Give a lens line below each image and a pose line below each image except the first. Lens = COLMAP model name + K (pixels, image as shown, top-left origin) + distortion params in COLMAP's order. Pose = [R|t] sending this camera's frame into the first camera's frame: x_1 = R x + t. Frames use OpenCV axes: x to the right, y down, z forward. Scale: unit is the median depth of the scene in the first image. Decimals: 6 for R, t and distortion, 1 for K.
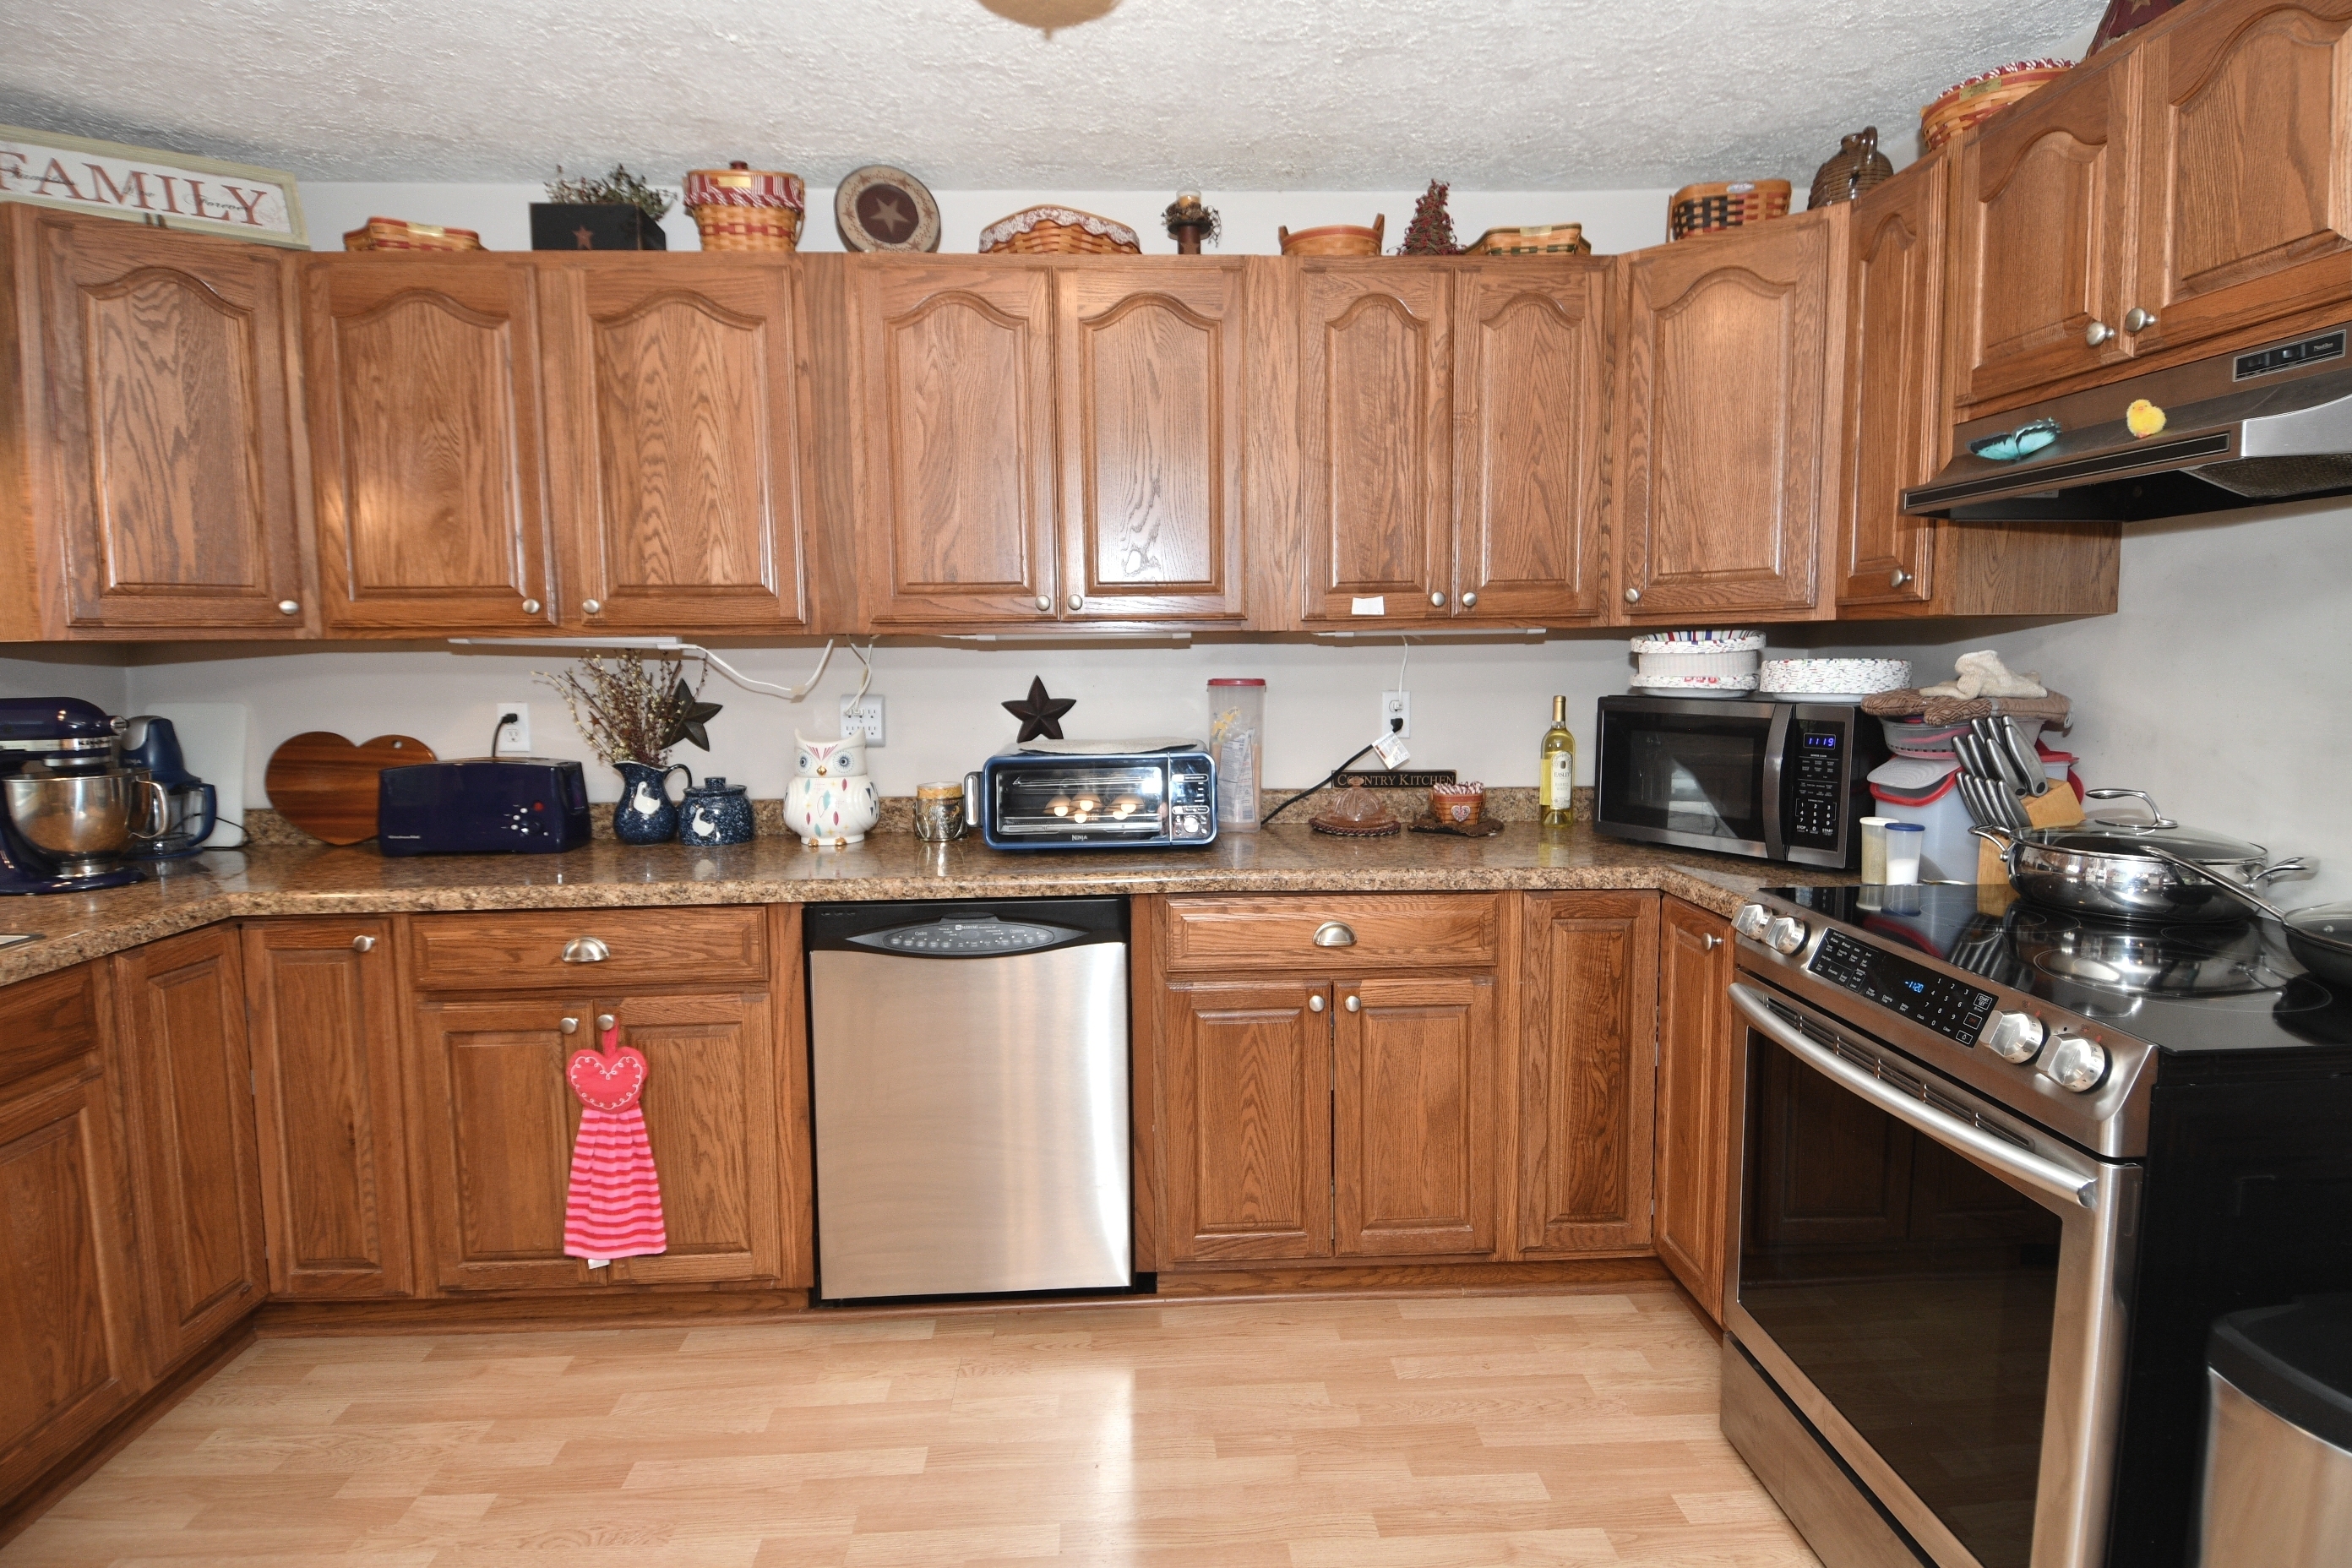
lens RADIAL K [[1212.3, 0, 1185.2], [0, 1212.3, 779.0], [0, 0, 1]] dist [0.018220, -0.031215]
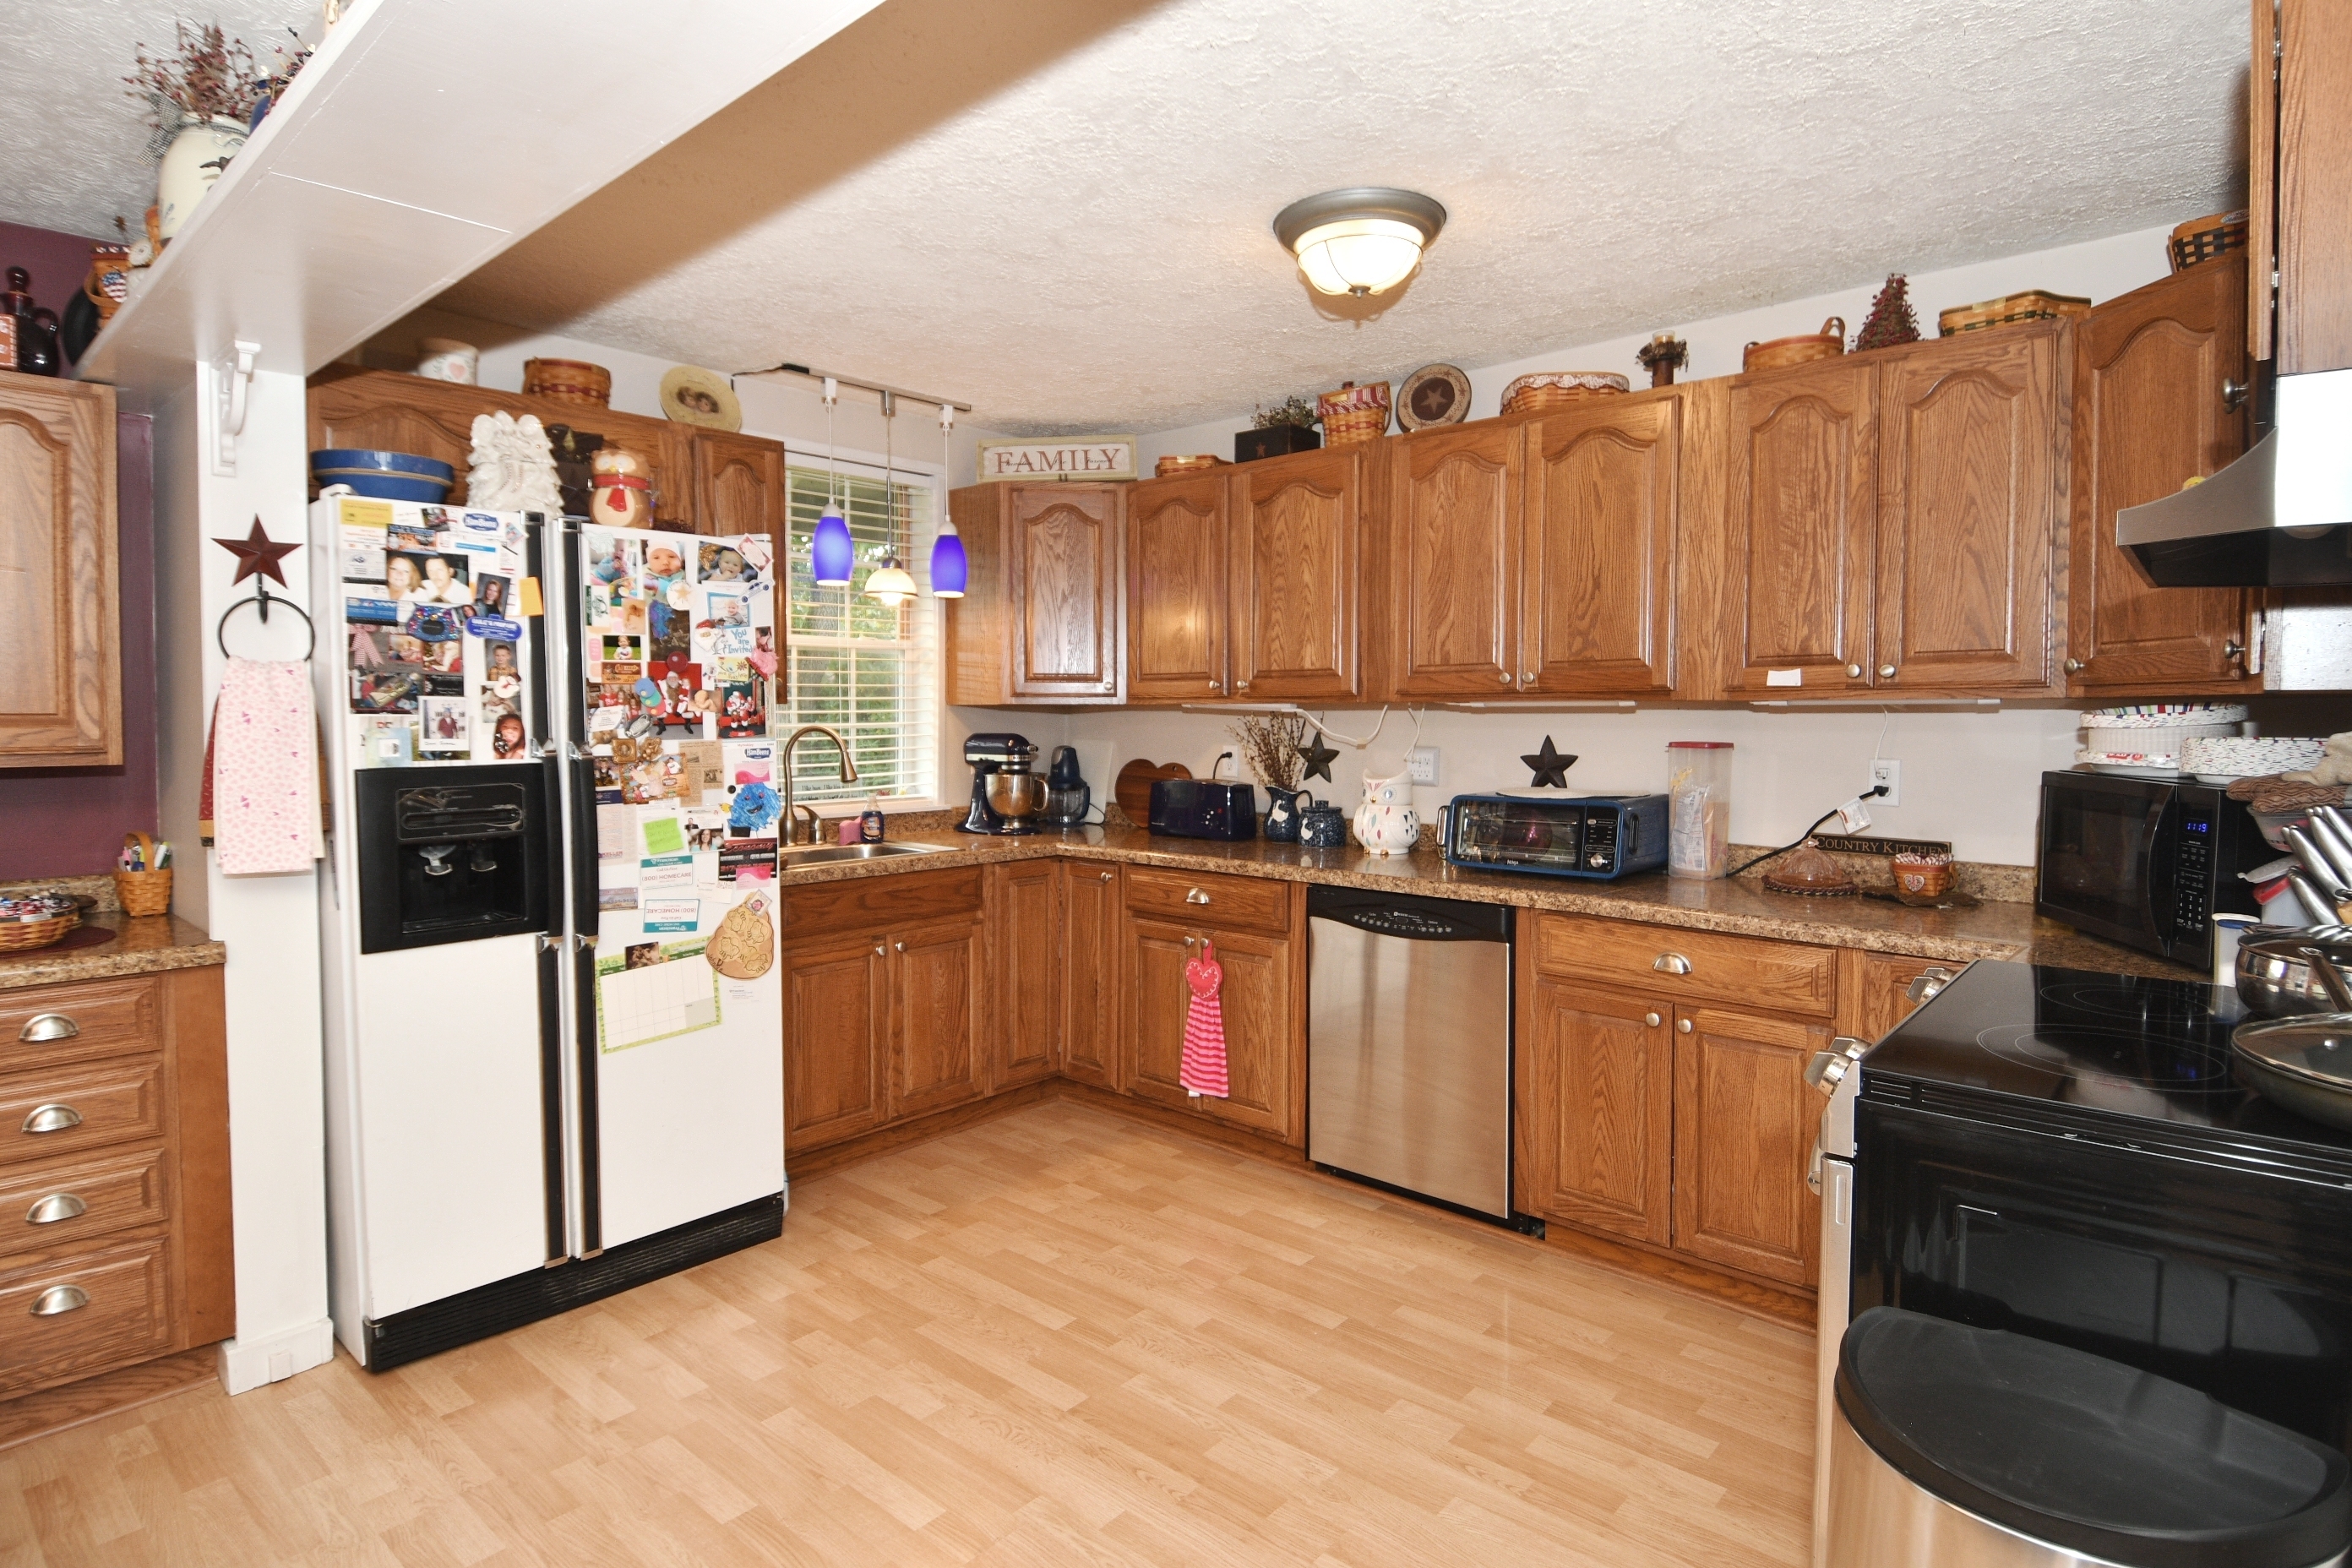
lens RADIAL K [[1212.3, 0, 1185.5], [0, 1212.3, 783.7], [0, 0, 1]] dist [0.018220, -0.031215]
pose [[0.707233, 0.051980, -0.705067, 0.574639], [-0.081765, 0.996615, -0.008542, 0.005300], [0.702236, 0.063691, 0.709089, -0.154457]]
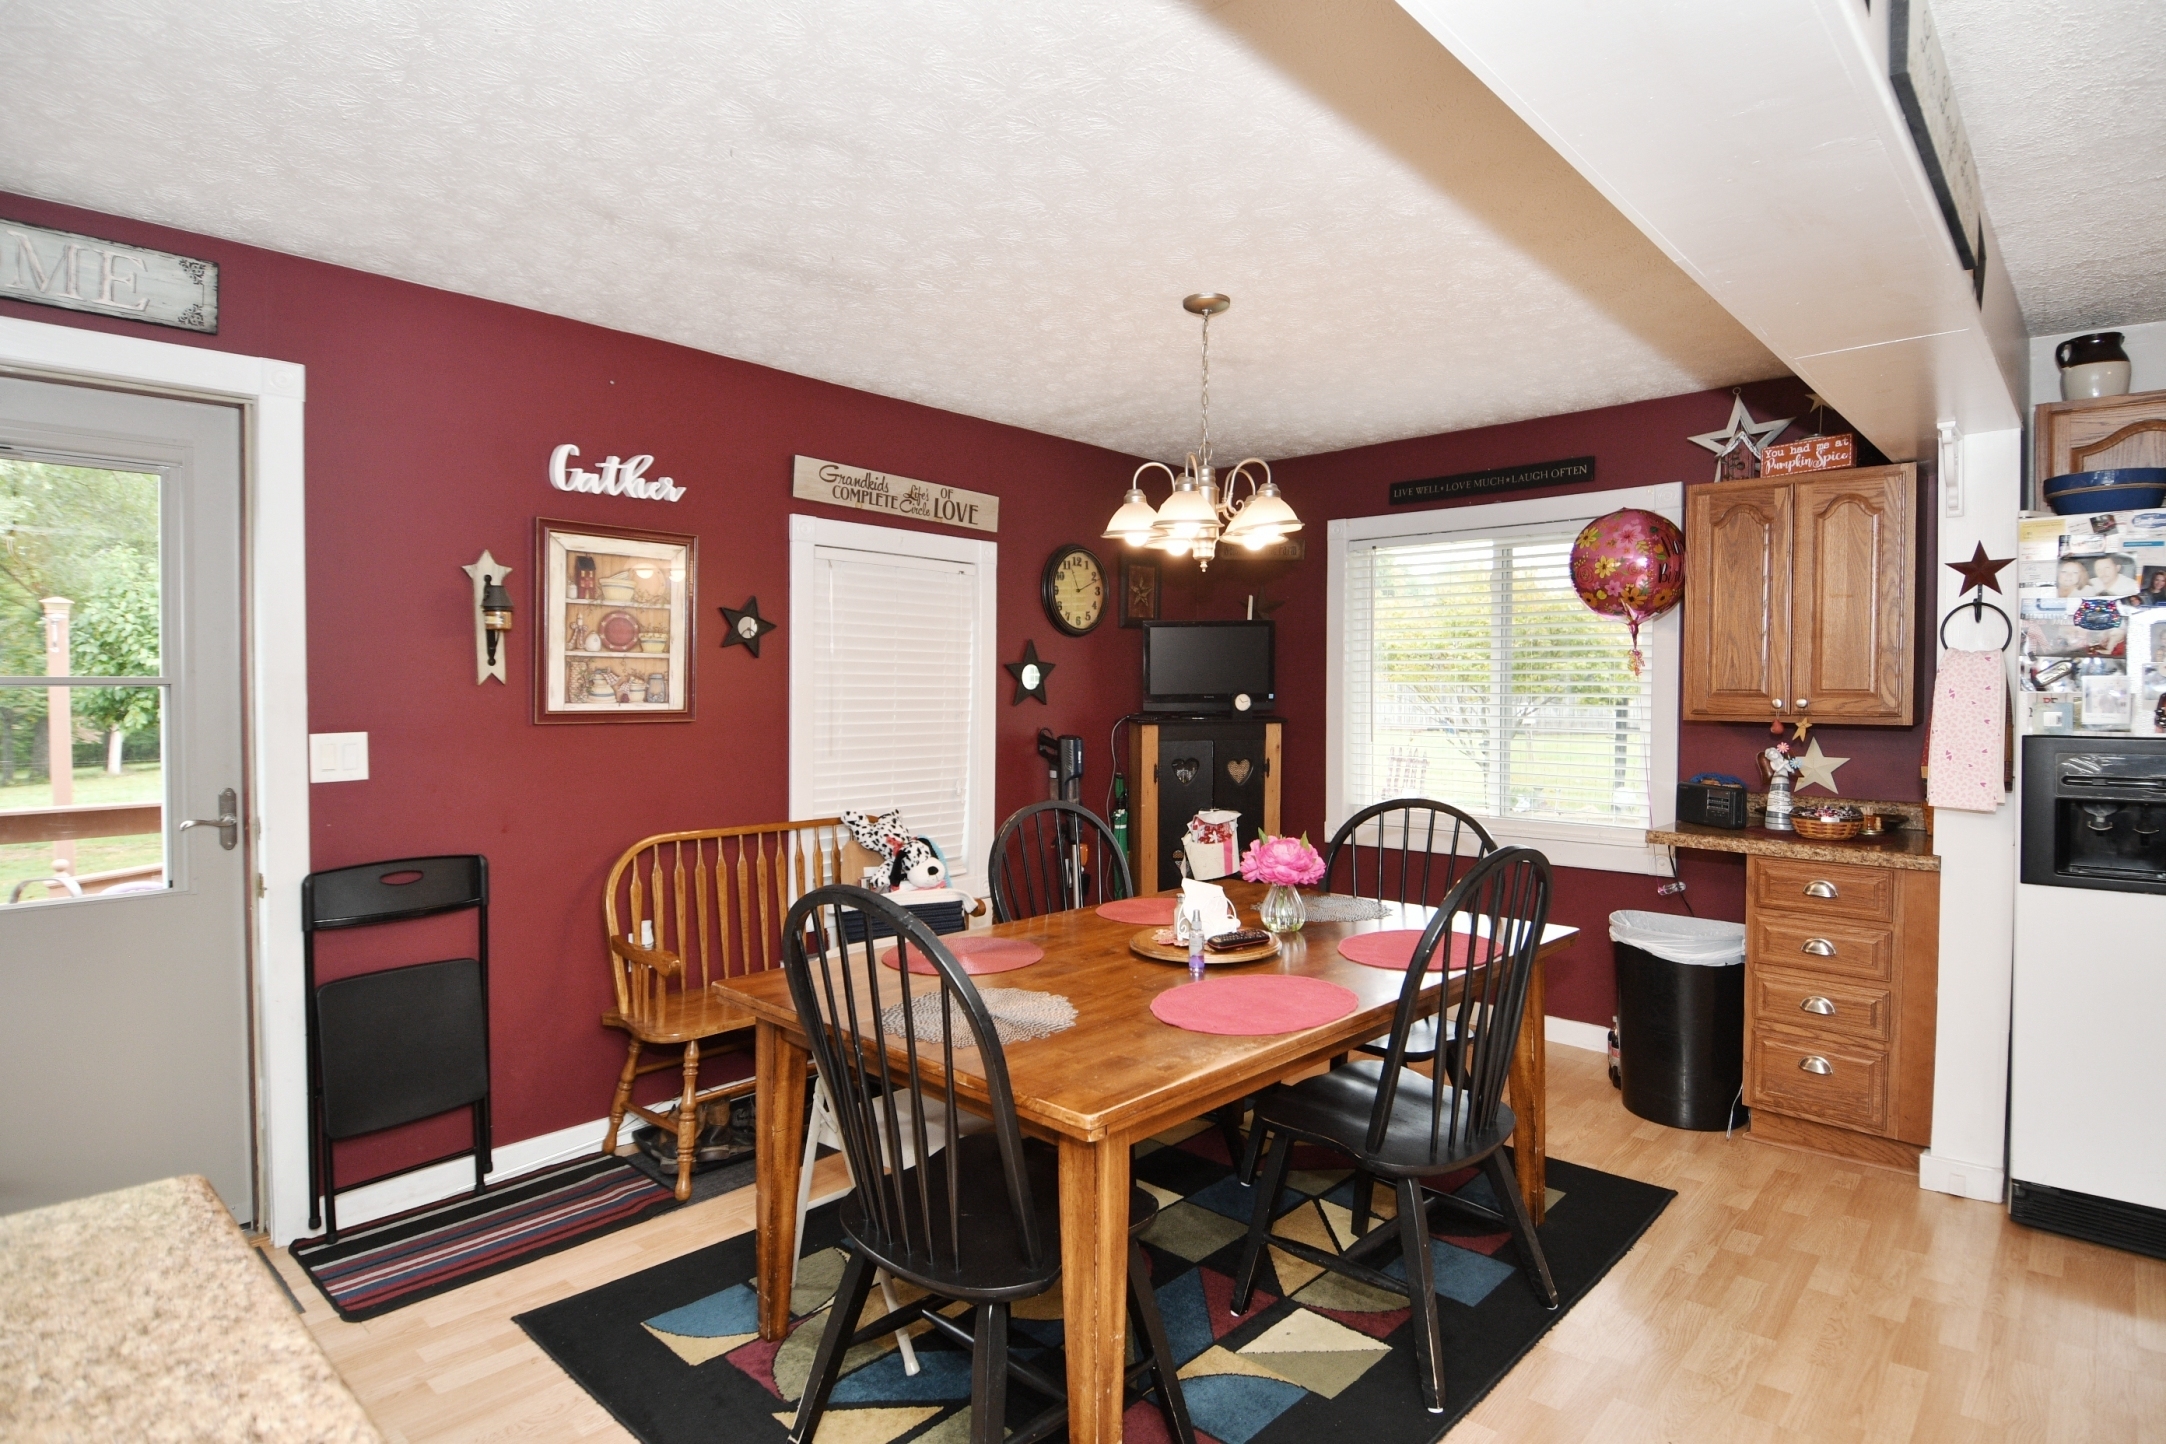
lens RADIAL K [[1116.4, 0, 1074.5], [0, 1116.4, 713.6], [0, 0, 1]] dist [0.018220, -0.031215]
pose [[-0.724869, 0.036860, -0.687900, 1.902462], [-0.053304, 0.992573, 0.109354, -0.248041], [0.686822, 0.115935, -0.717520, 1.428847]]
